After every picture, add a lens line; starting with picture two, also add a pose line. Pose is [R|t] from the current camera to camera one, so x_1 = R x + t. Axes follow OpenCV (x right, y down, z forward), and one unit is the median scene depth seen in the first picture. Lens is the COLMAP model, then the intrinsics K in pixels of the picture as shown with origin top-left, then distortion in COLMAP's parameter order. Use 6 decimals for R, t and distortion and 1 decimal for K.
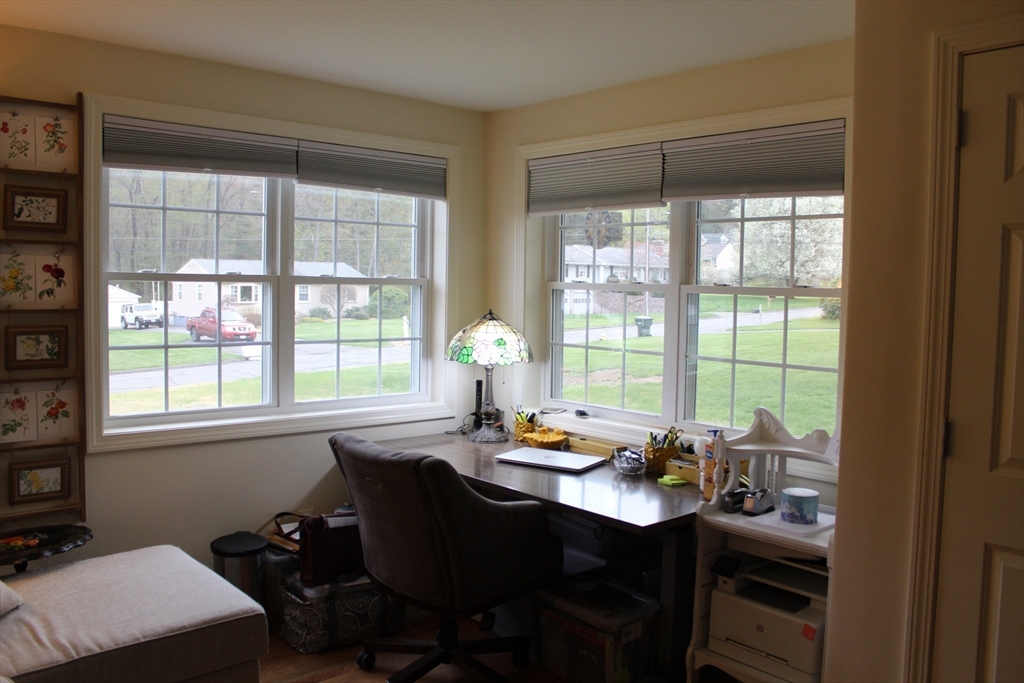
lens RADIAL K [[852.6, 0, 512.0], [0, 852.6, 341.5], [0, 0, 1]] dist [-0.173583, 0.144643]
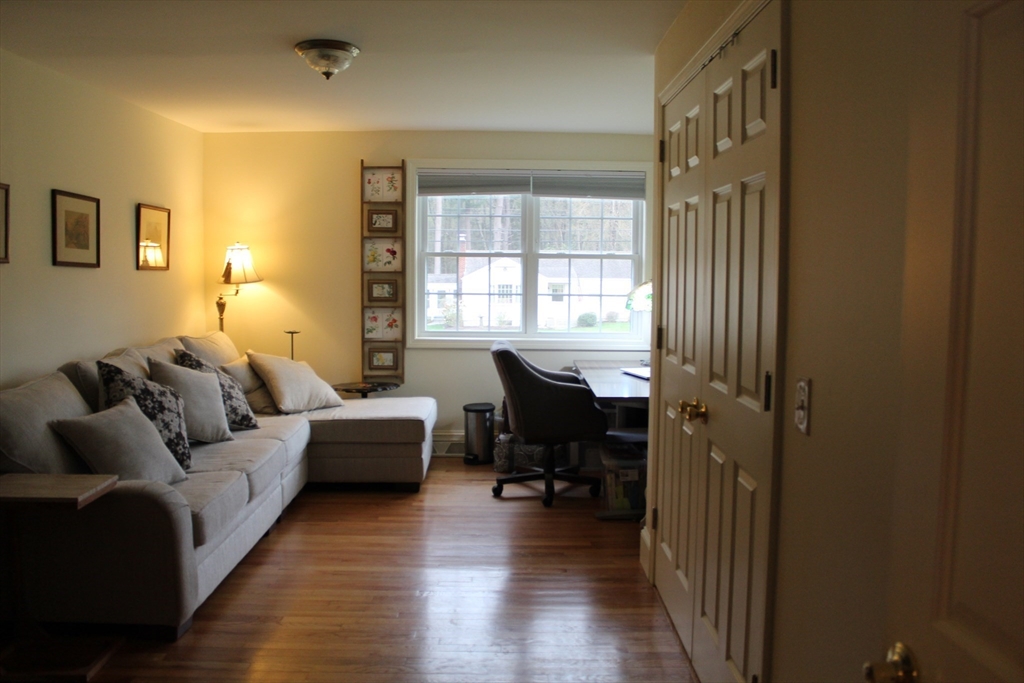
lens RADIAL K [[852.6, 0, 512.0], [0, 852.6, 341.5], [0, 0, 1]] dist [-0.173583, 0.144643]
pose [[0.753451, 0.045783, -0.655908, 0.925400], [-0.037590, 0.998941, 0.026547, 0.058763], [0.656428, 0.004654, 0.754374, -0.314246]]
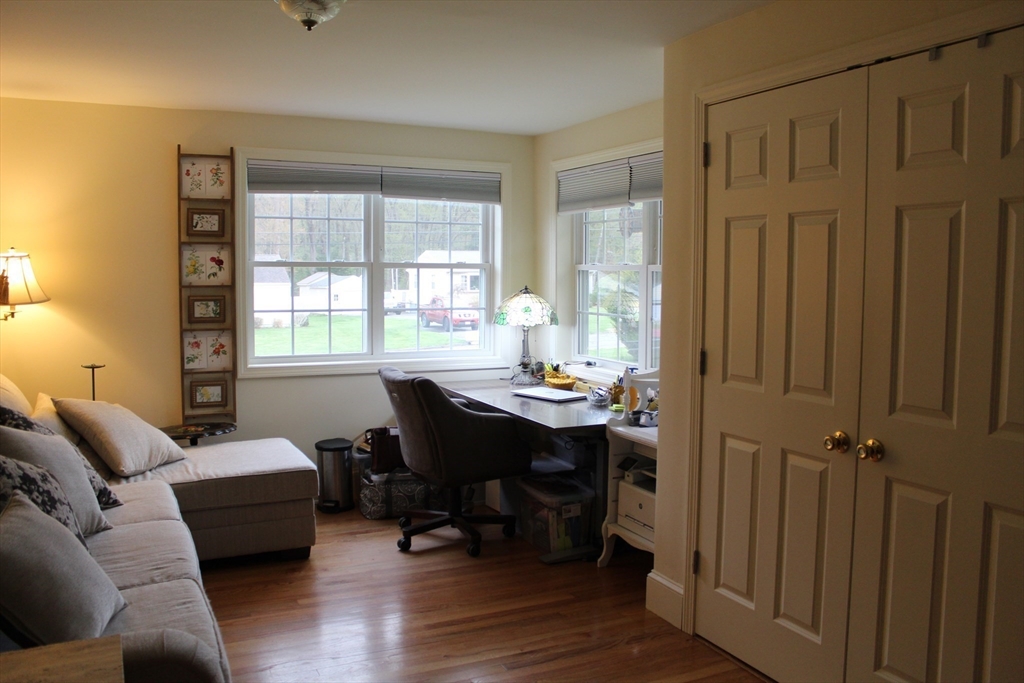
lens RADIAL K [[852.6, 0, 512.0], [0, 852.6, 341.5], [0, 0, 1]] dist [-0.173583, 0.144643]
pose [[0.961683, 0.010723, -0.273955, 0.400006], [-0.007299, 0.999882, 0.013517, 0.040052], [0.274067, -0.010999, 0.961648, -0.367236]]
